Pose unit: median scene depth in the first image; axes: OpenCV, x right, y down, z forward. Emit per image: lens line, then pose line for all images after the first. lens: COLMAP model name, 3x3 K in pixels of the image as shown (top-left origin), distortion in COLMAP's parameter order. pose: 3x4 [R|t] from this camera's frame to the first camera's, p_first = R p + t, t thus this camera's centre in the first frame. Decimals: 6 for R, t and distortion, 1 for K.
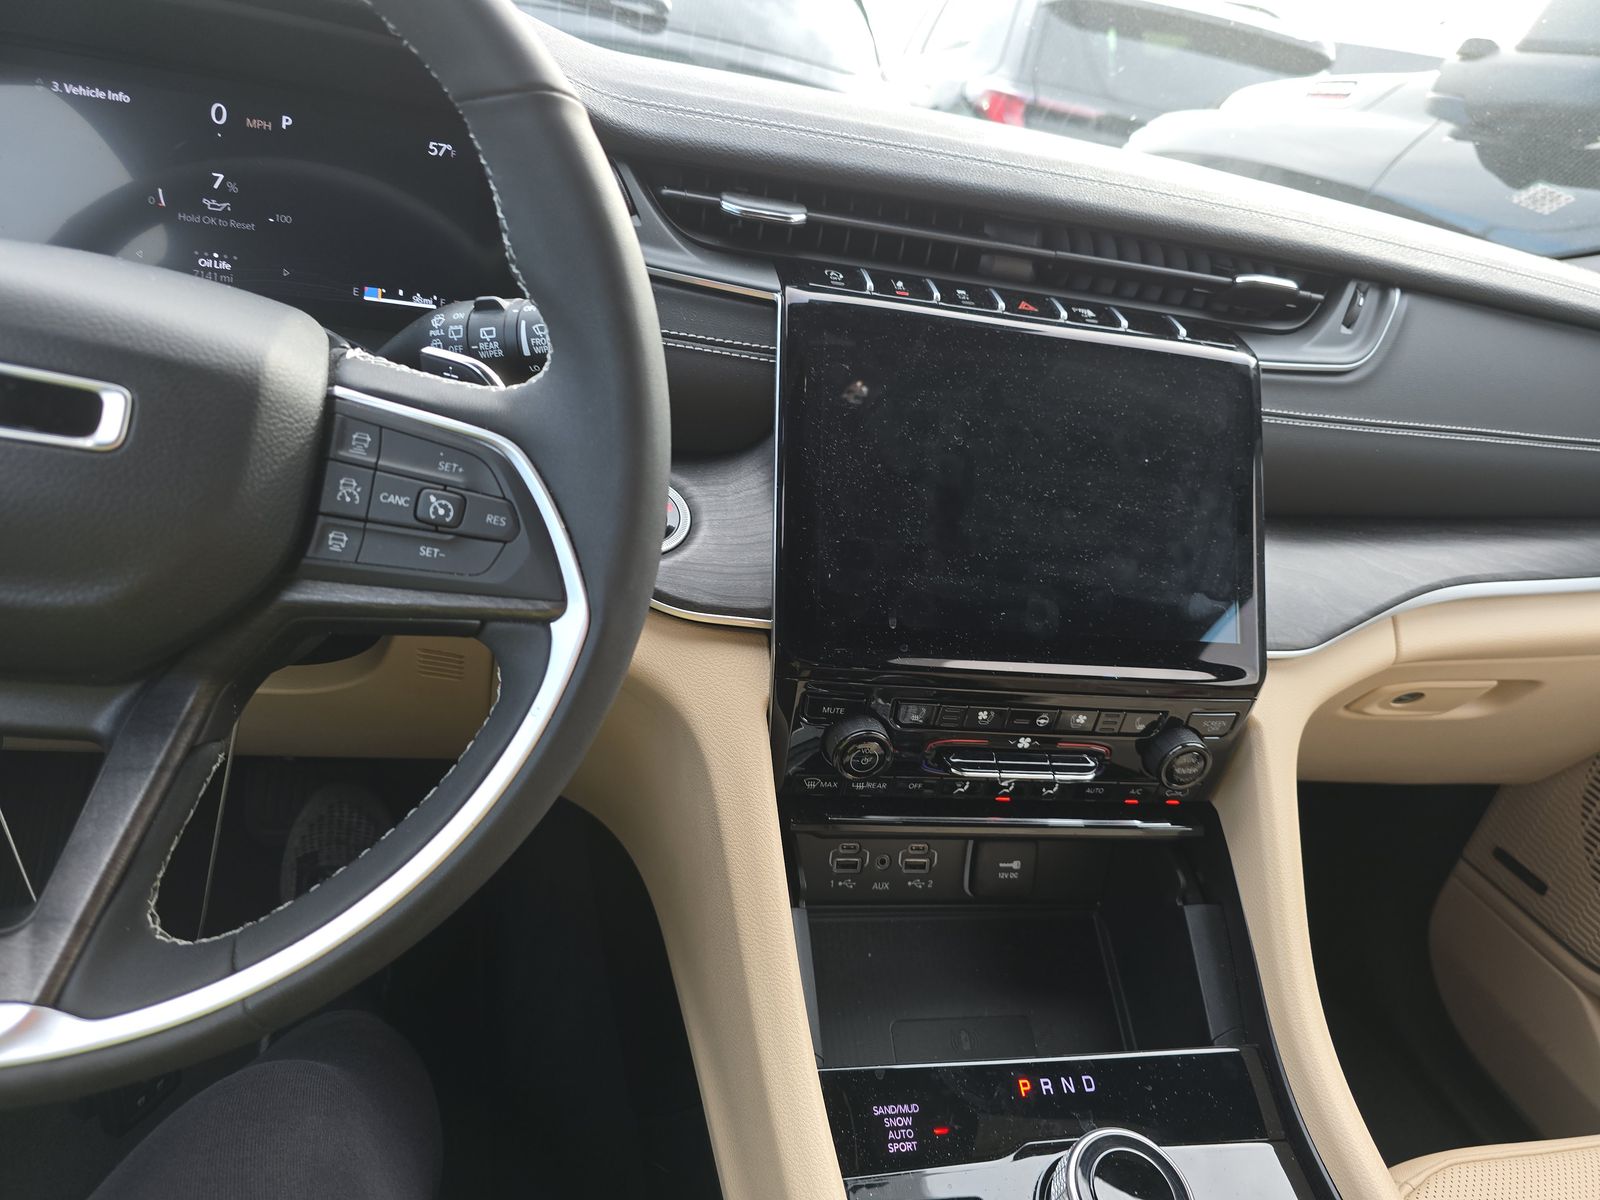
lens RADIAL K [[1082.5, 0, 784.6], [0, 1082.5, 605.8], [0, 0, 1]] dist [0.044674, -0.051938]
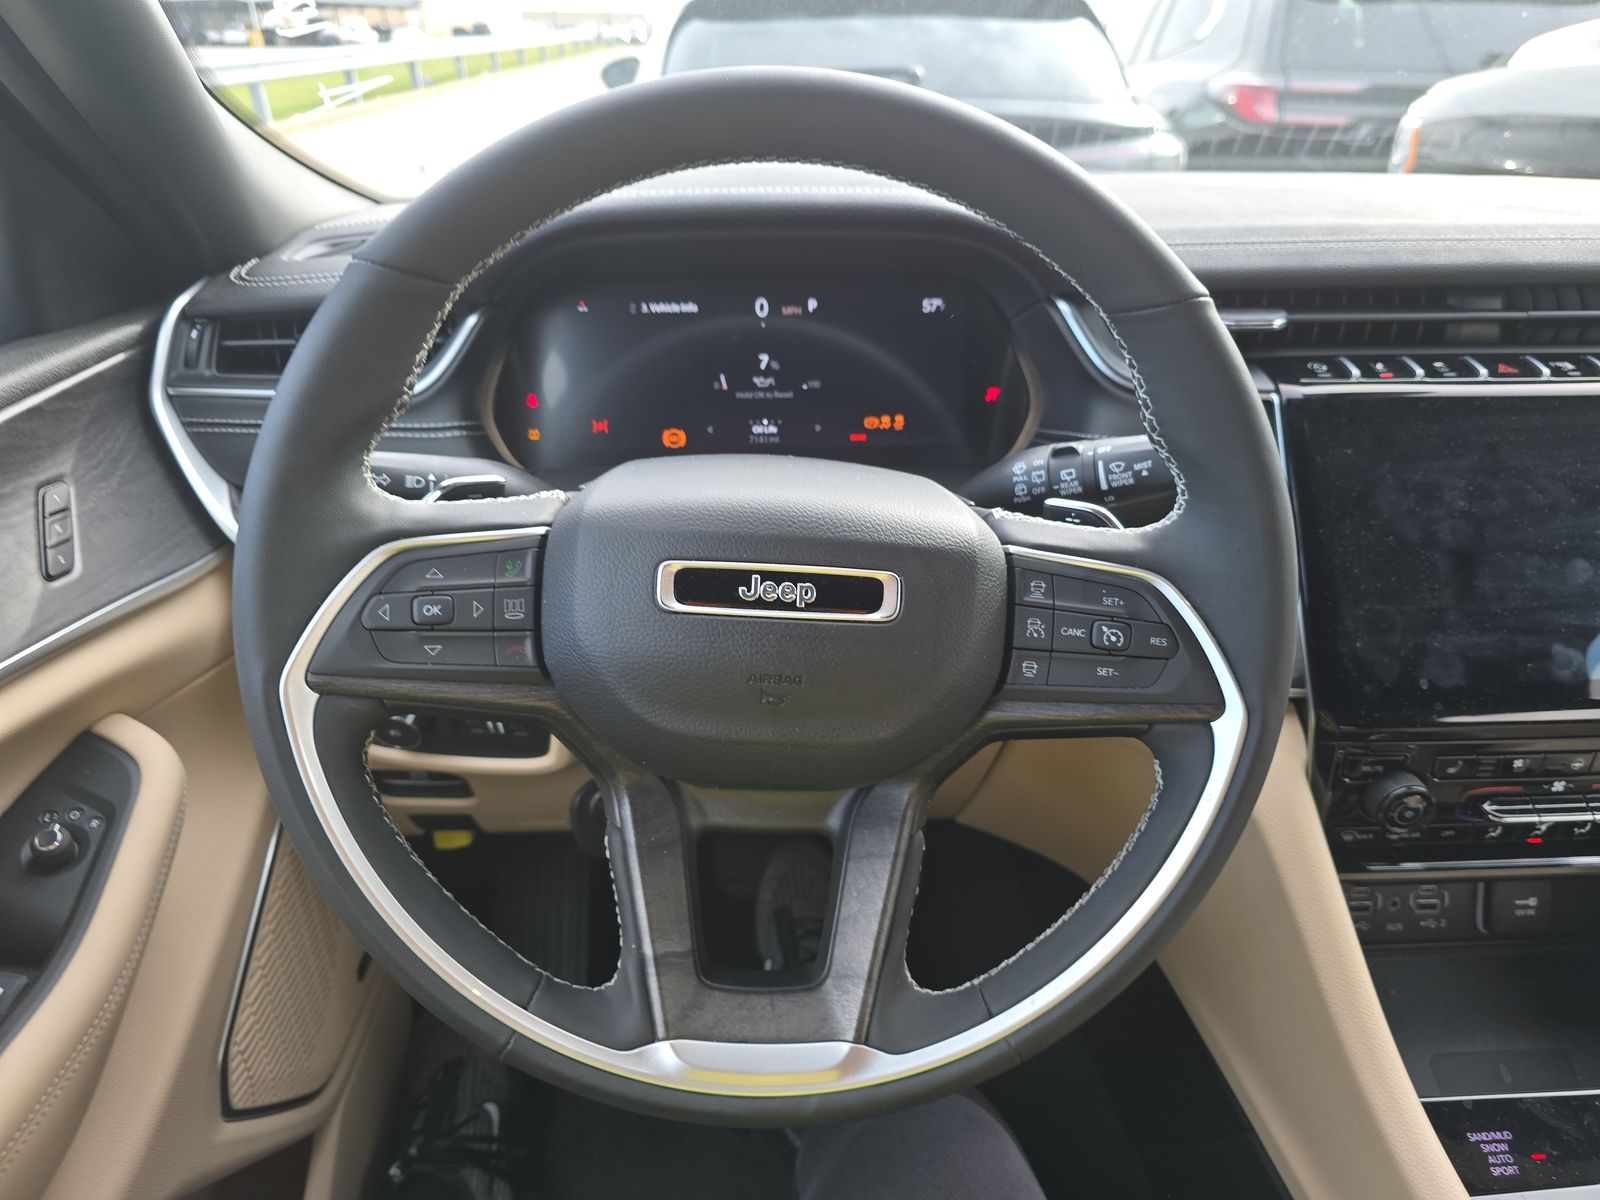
lens RADIAL K [[1082.5, 0, 785.6], [0, 1082.5, 608.5], [0, 0, 1]] dist [0.044674, -0.051938]
pose [[0.973834, -0.089206, -0.209019, -0.304308], [0.084130, 0.995906, -0.033072, -0.081201], [0.211113, 0.014622, 0.977352, -0.208427]]
